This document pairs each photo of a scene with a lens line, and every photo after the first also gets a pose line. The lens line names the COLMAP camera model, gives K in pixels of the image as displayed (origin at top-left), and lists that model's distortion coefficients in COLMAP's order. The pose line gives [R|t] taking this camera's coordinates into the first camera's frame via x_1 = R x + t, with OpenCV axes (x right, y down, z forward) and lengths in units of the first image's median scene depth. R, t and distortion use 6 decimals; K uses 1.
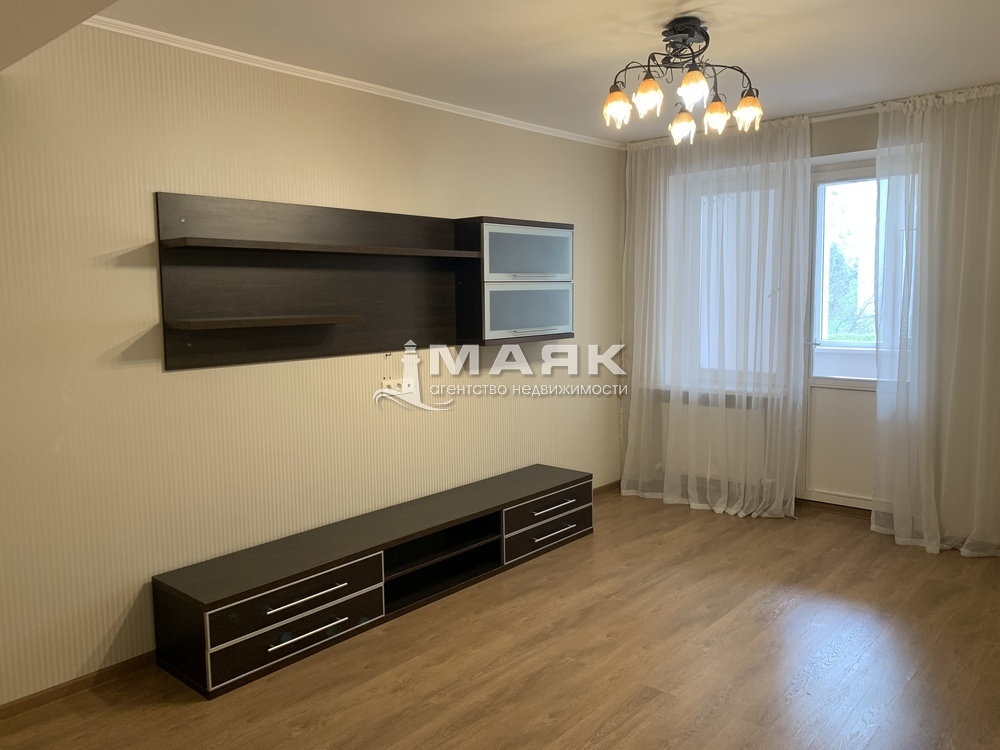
lens RADIAL K [[771.0, 0, 490.0], [0, 771.0, 370.4], [0, 0, 1]] dist [0.053608, -0.059242]
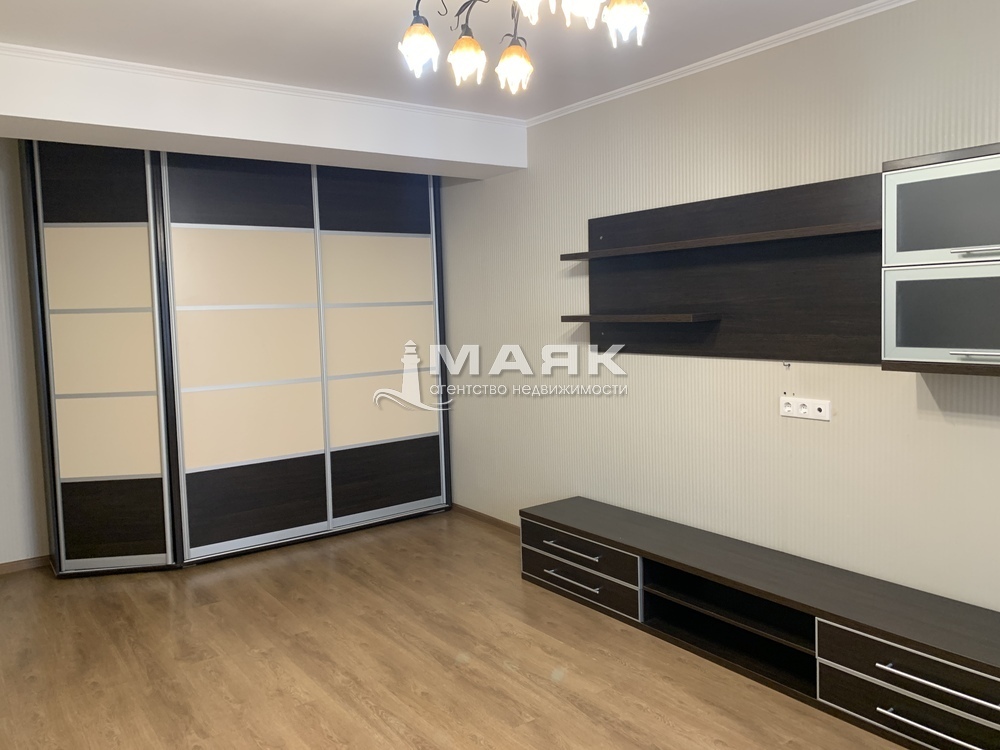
lens RADIAL K [[771.0, 0, 491.7], [0, 771.0, 376.0], [0, 0, 1]] dist [0.053608, -0.059242]
pose [[-0.221221, 0.104547, -0.969604, 0.854174], [-0.073292, 0.989643, 0.123430, -0.101603], [0.972466, 0.098369, -0.211267, 1.037693]]
